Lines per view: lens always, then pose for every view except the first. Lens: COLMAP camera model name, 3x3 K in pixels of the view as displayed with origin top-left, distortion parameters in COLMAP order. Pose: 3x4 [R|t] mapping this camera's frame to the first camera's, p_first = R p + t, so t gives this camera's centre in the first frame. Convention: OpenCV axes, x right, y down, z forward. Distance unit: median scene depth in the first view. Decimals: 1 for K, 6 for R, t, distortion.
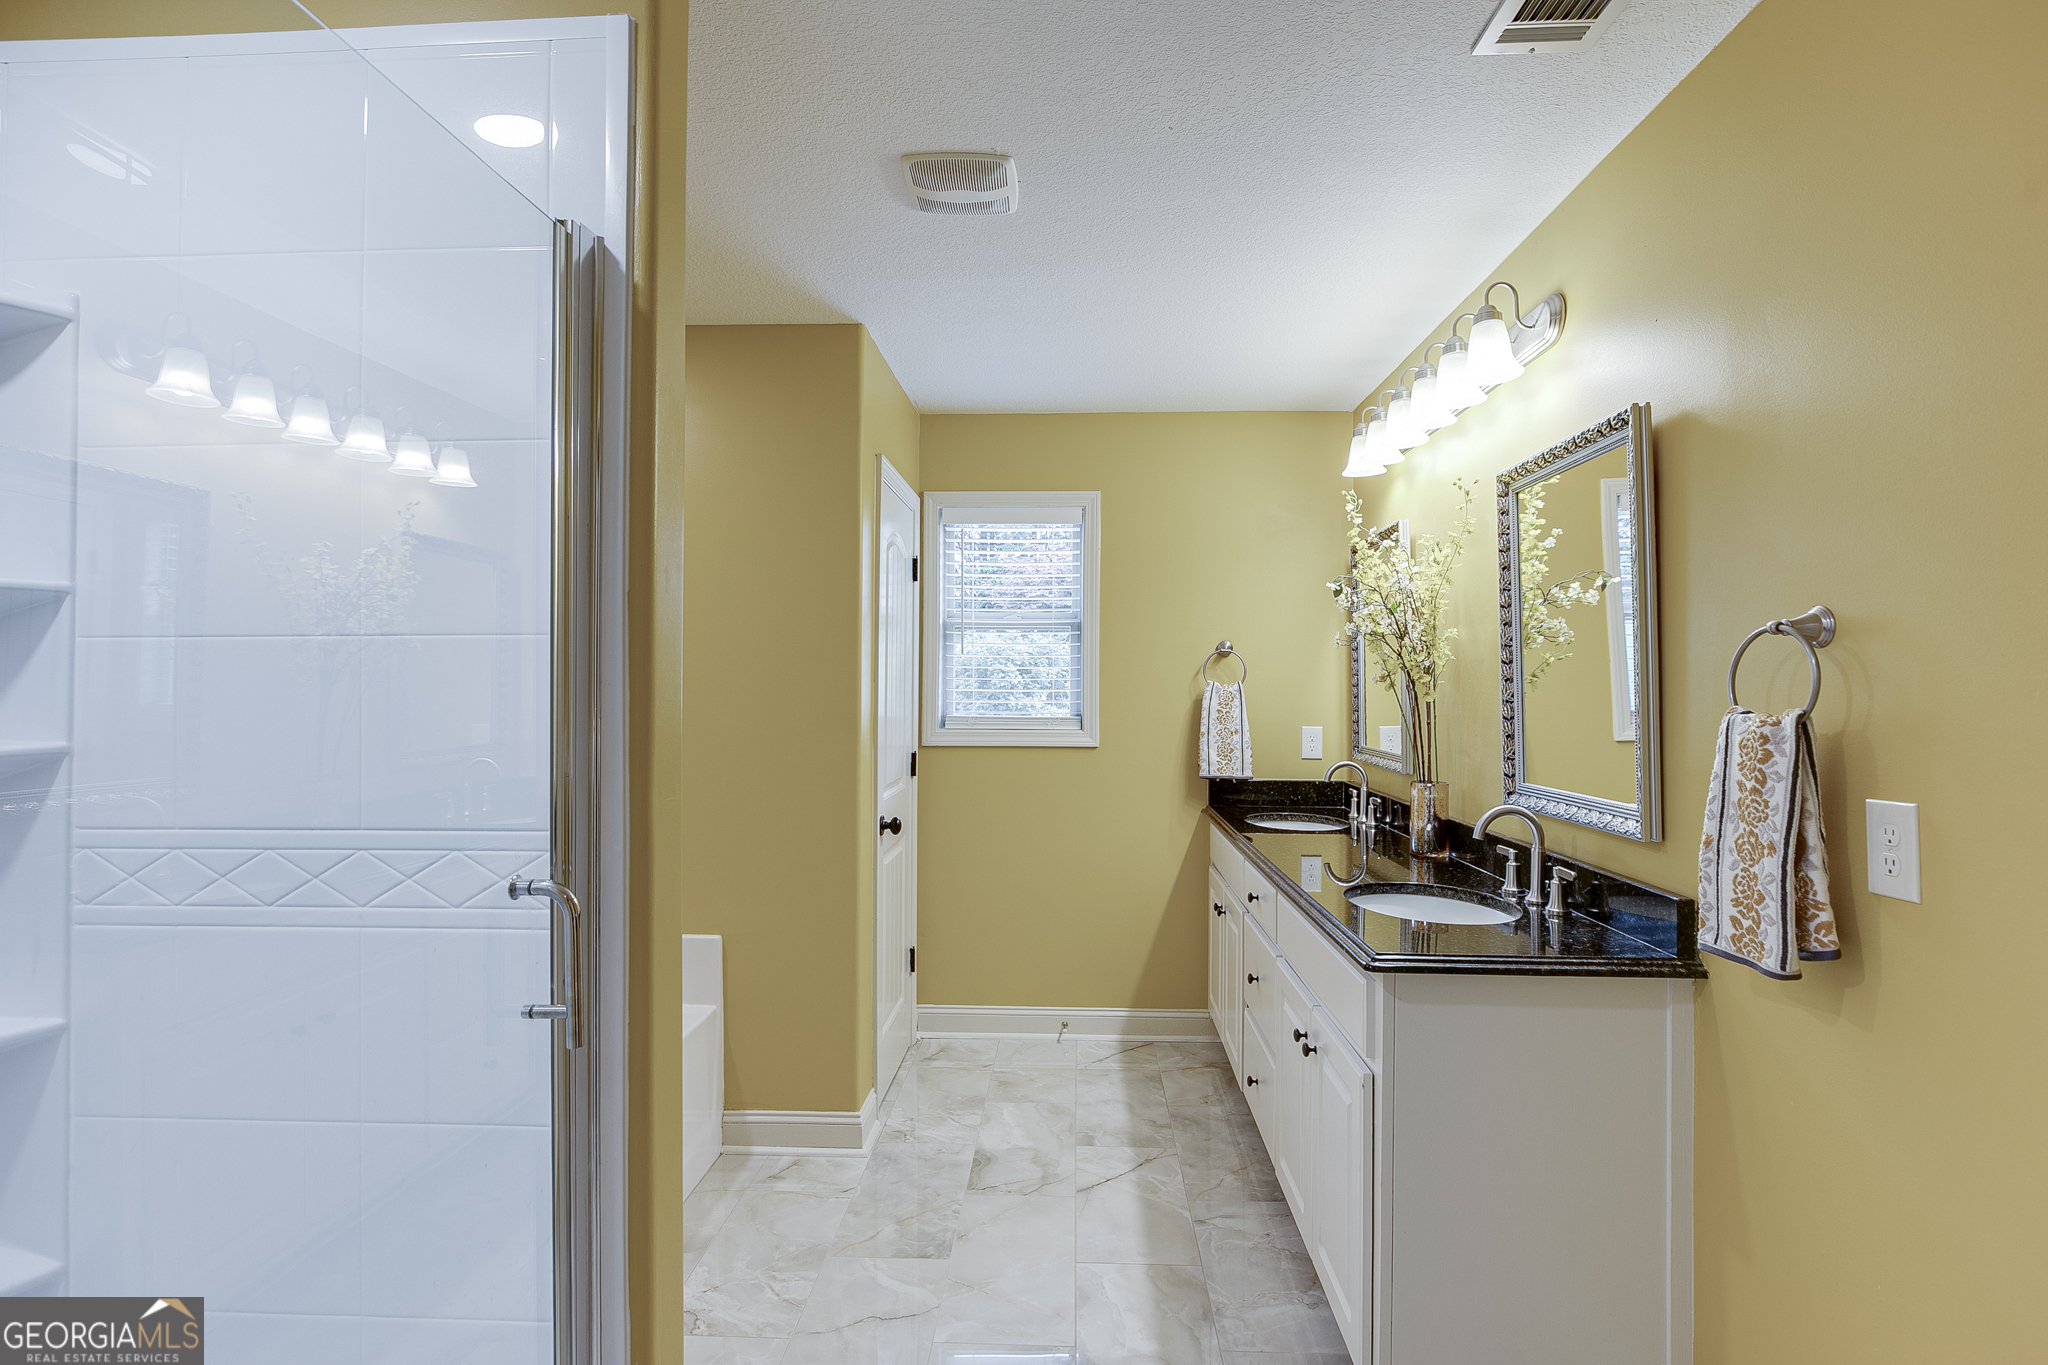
lens RADIAL K [[990.9, 0, 1021.4], [0, 990.9, 682.1], [0, 0, 1]] dist [-0.013714, 0.002737]
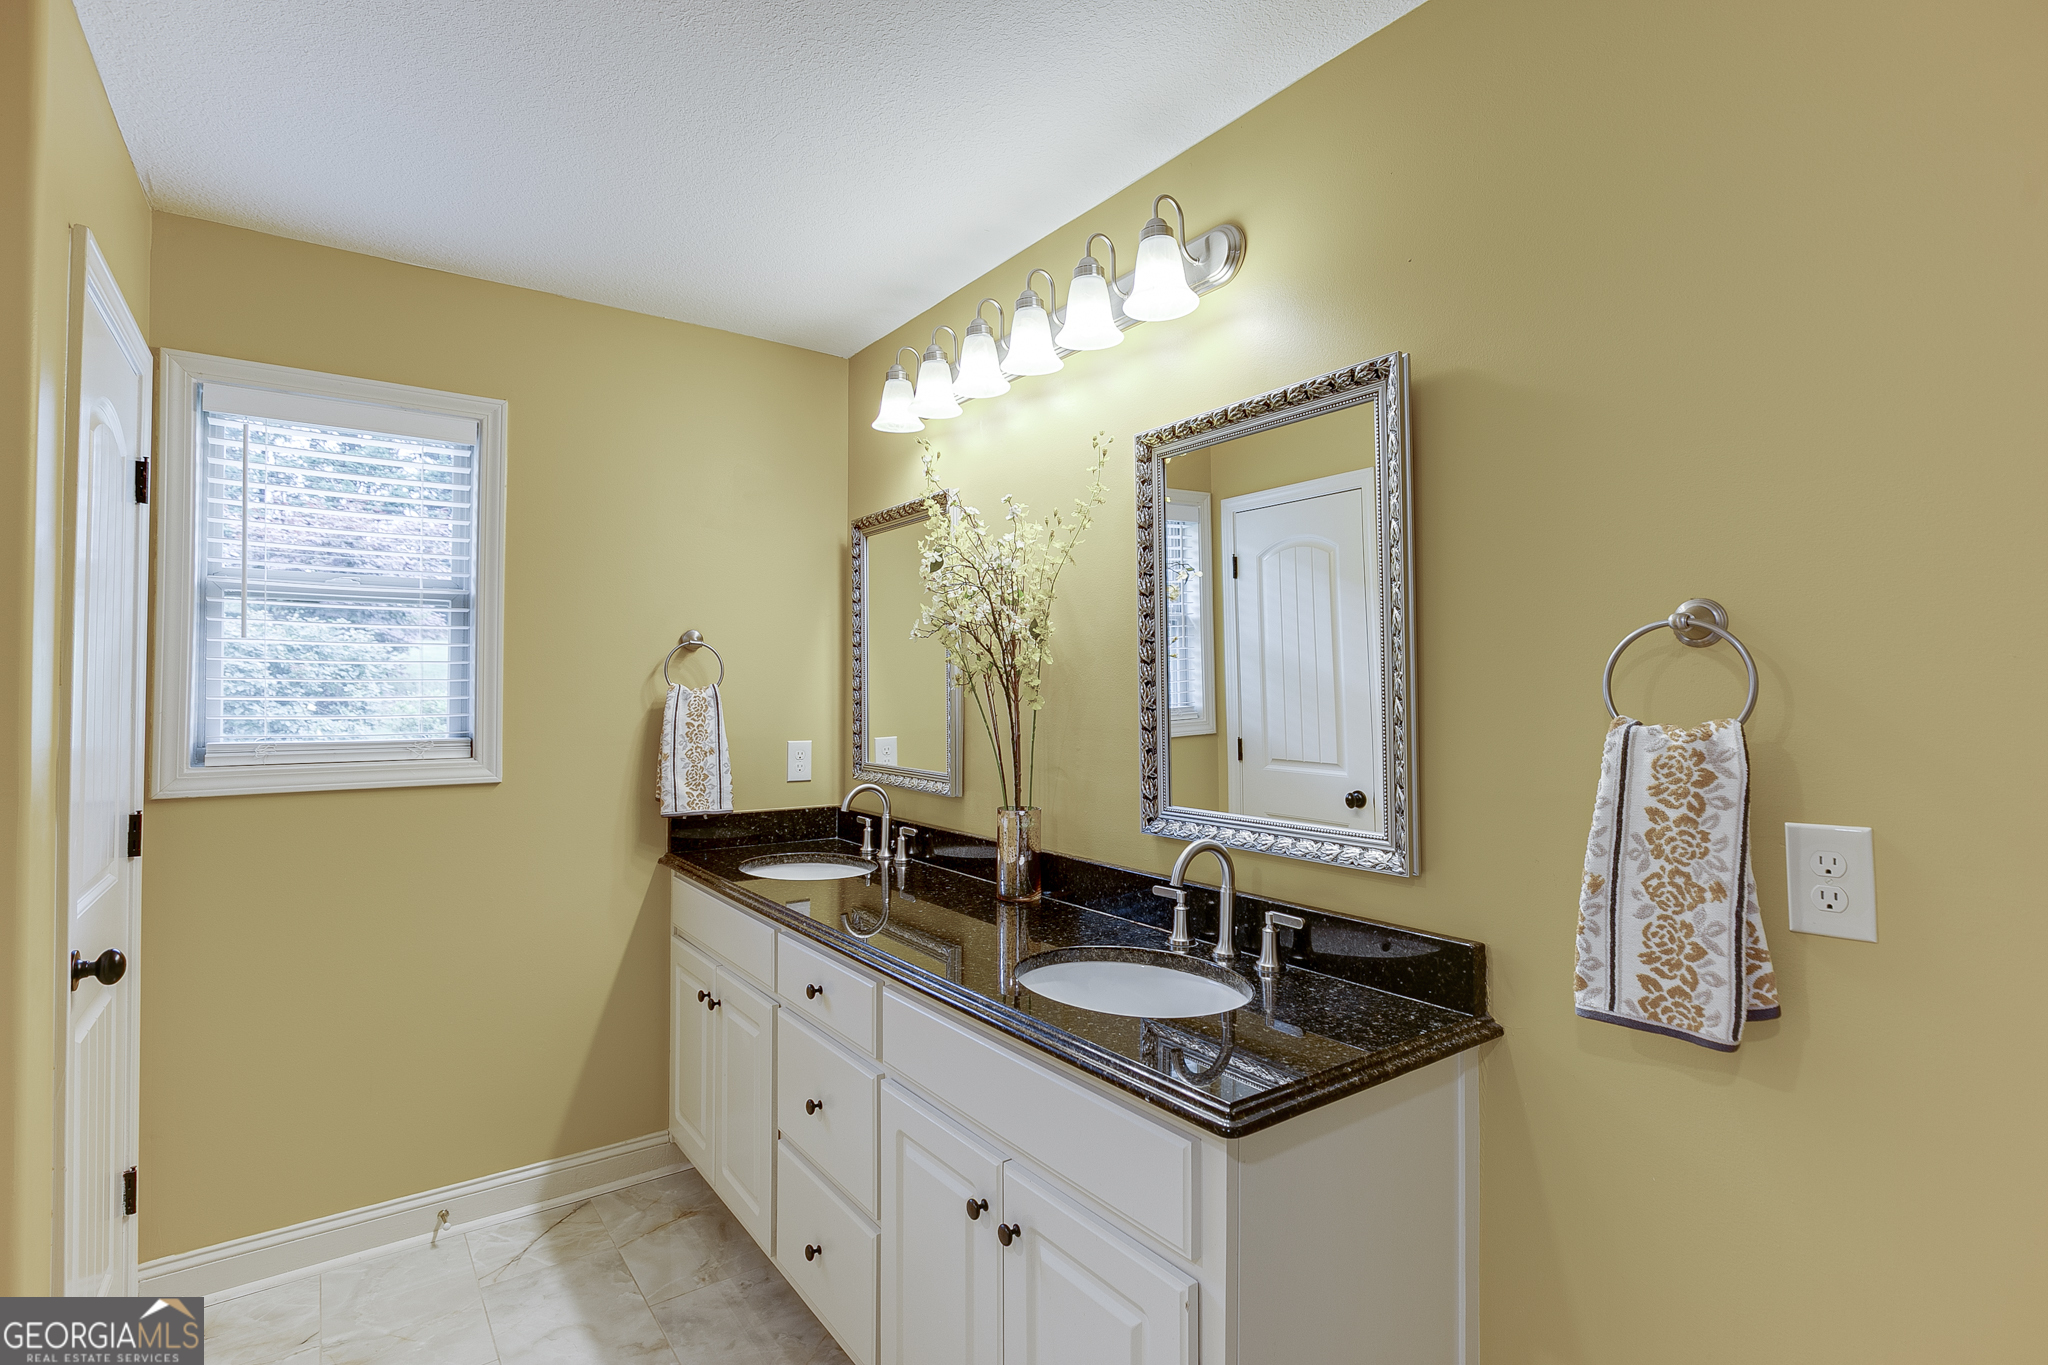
lens RADIAL K [[990.9, 0, 1033.9], [0, 990.9, 675.3], [0, 0, 1]] dist [-0.013714, 0.002737]
pose [[0.773324, 0.005517, 0.633987, -0.080848], [0.000130, 0.999961, -0.008860, -0.000939], [-0.634011, 0.006934, 0.773293, 0.307258]]
